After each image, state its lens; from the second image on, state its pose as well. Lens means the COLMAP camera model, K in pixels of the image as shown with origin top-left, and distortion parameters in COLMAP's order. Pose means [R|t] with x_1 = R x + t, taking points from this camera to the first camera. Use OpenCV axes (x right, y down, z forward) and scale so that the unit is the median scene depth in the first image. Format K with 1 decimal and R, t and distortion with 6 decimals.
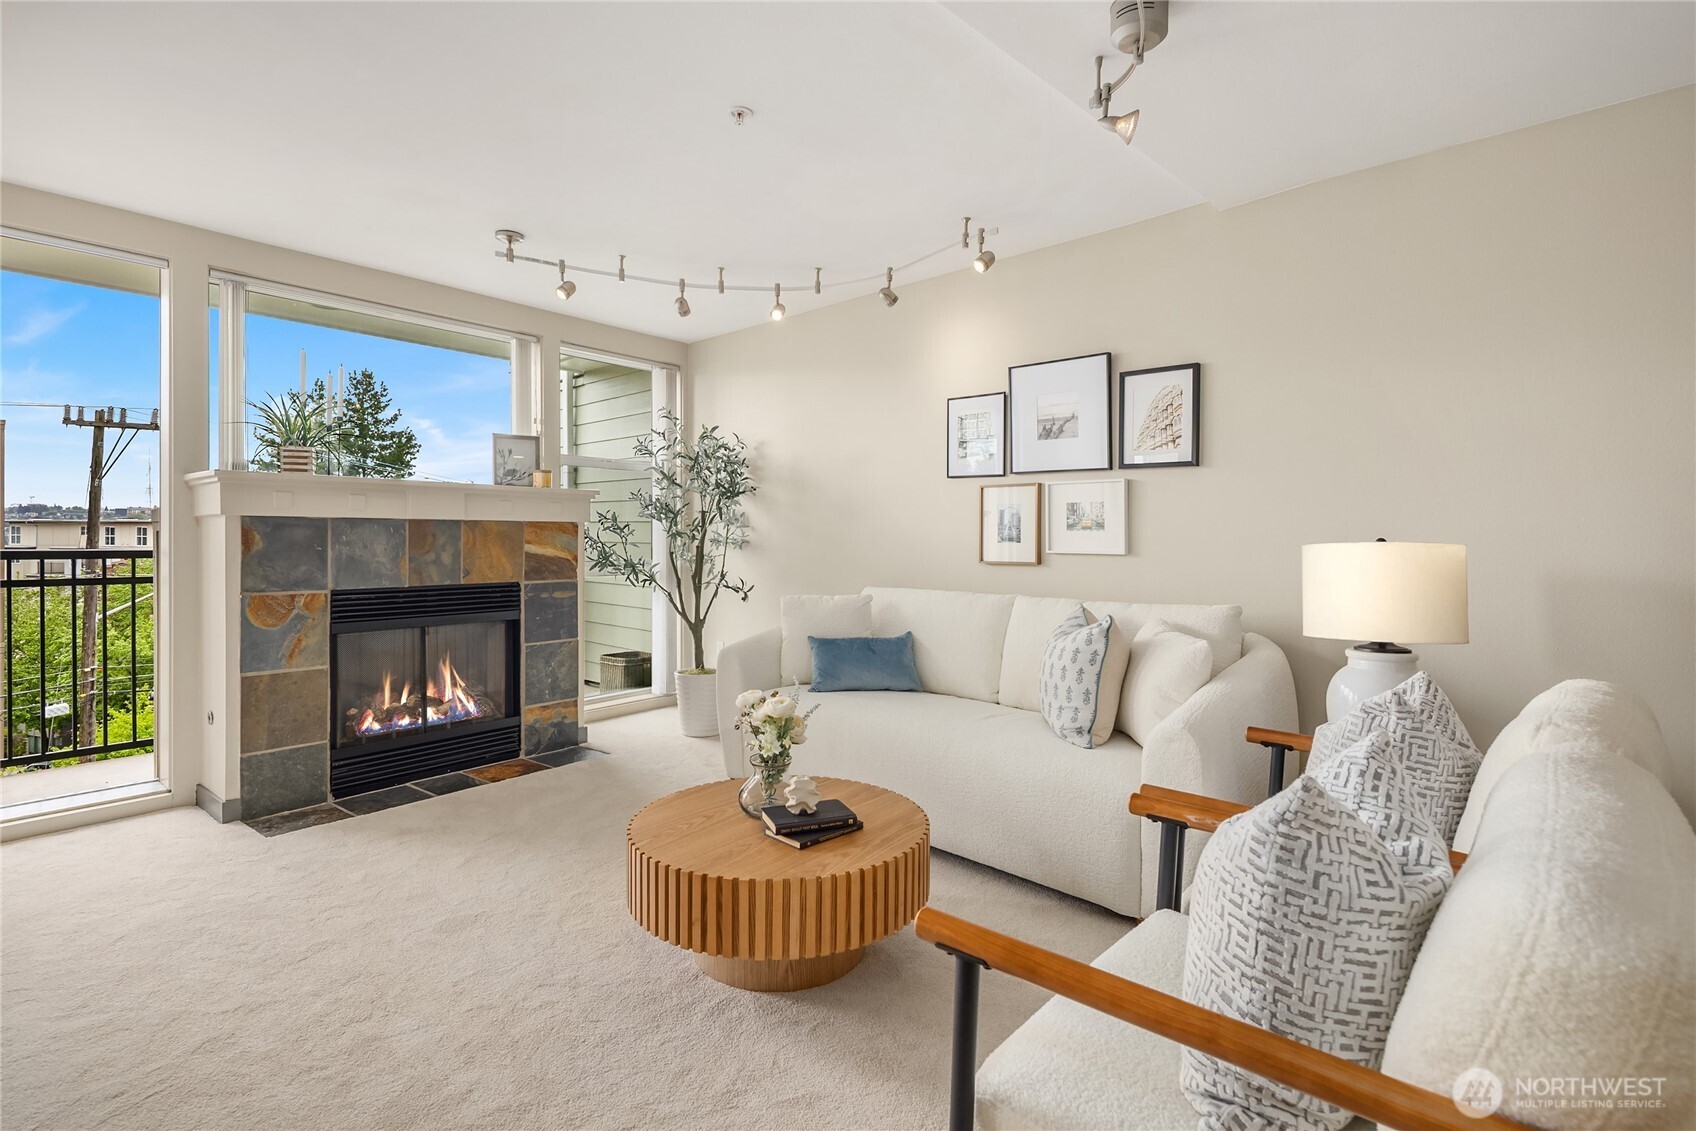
lens RADIAL K [[796.7, 0, 851.0], [0, 796.7, 546.6], [0, 0, 1]] dist [0.000219, 0.000334]
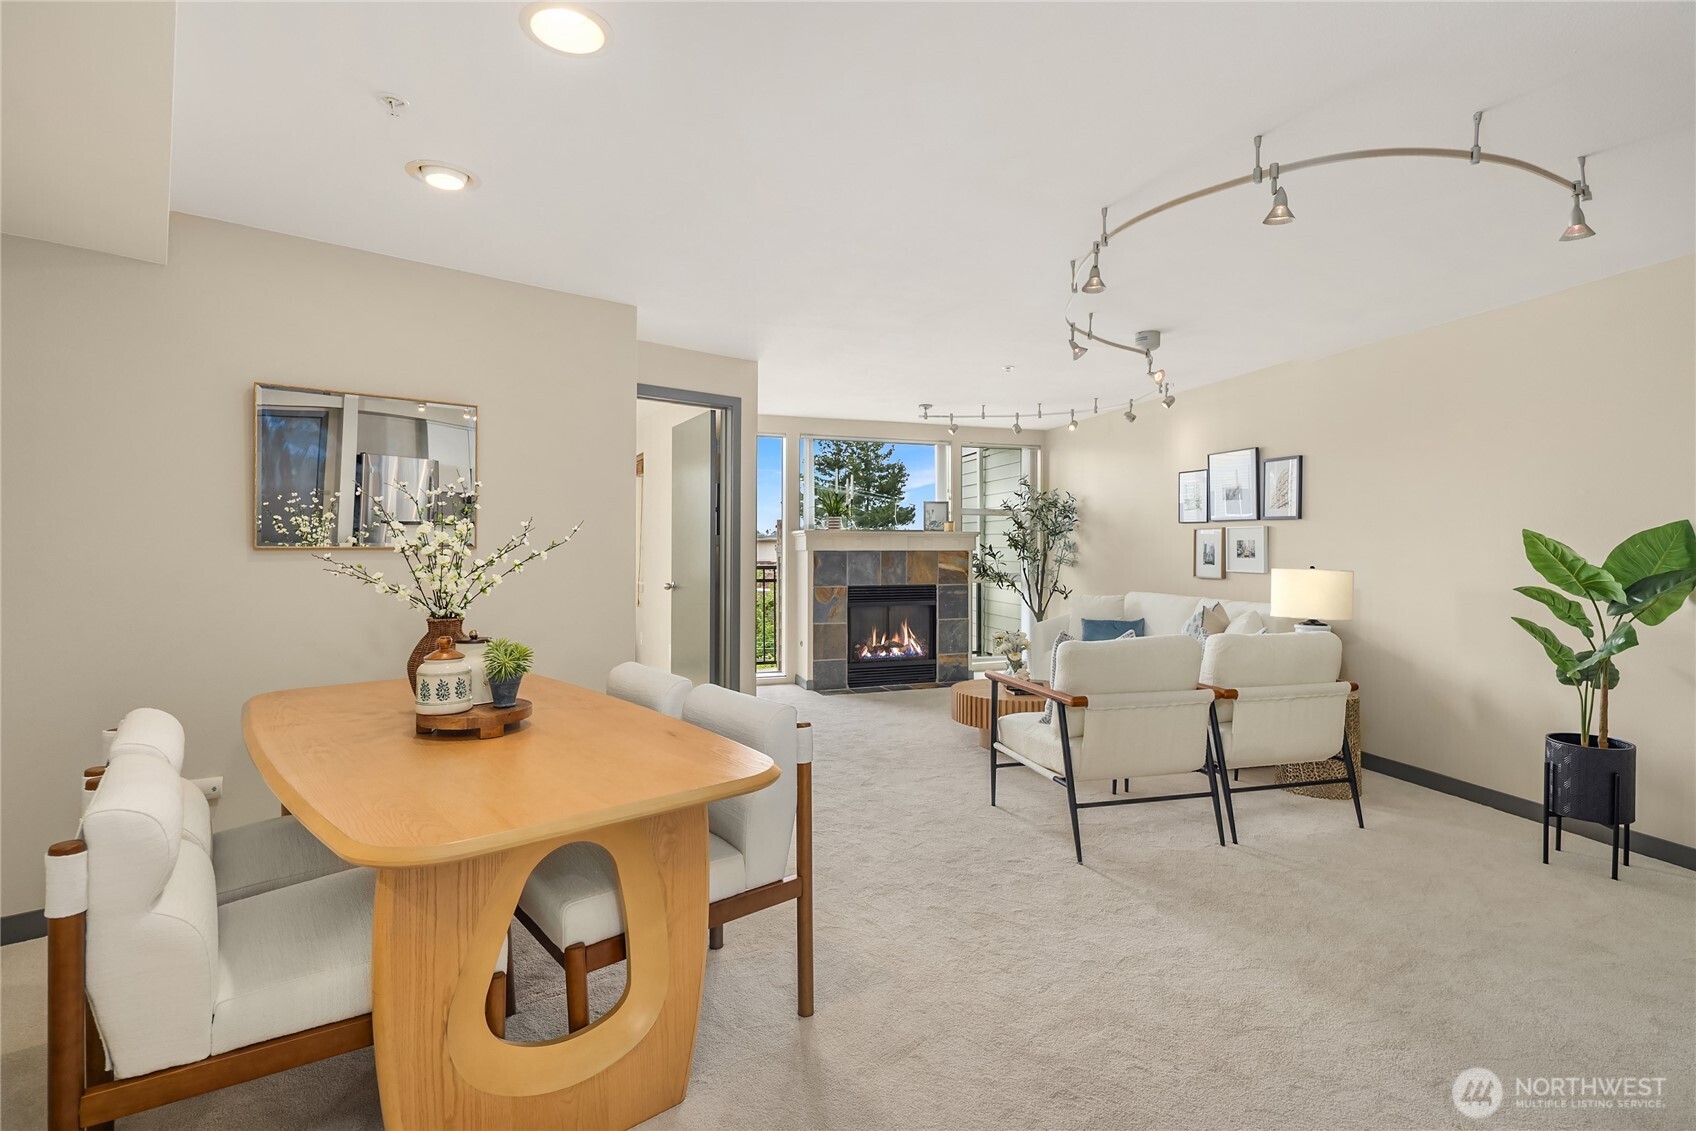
lens RADIAL K [[891.8, 0, 783.2], [0, 891.8, 561.8], [0, 0, 1]] dist [-0.000945, -0.000226]
pose [[0.798344, 0.003896, -0.602190, 0.580985], [-0.001102, 0.999987, 0.005009, -0.018663], [0.602201, -0.003335, 0.798337, -0.909152]]
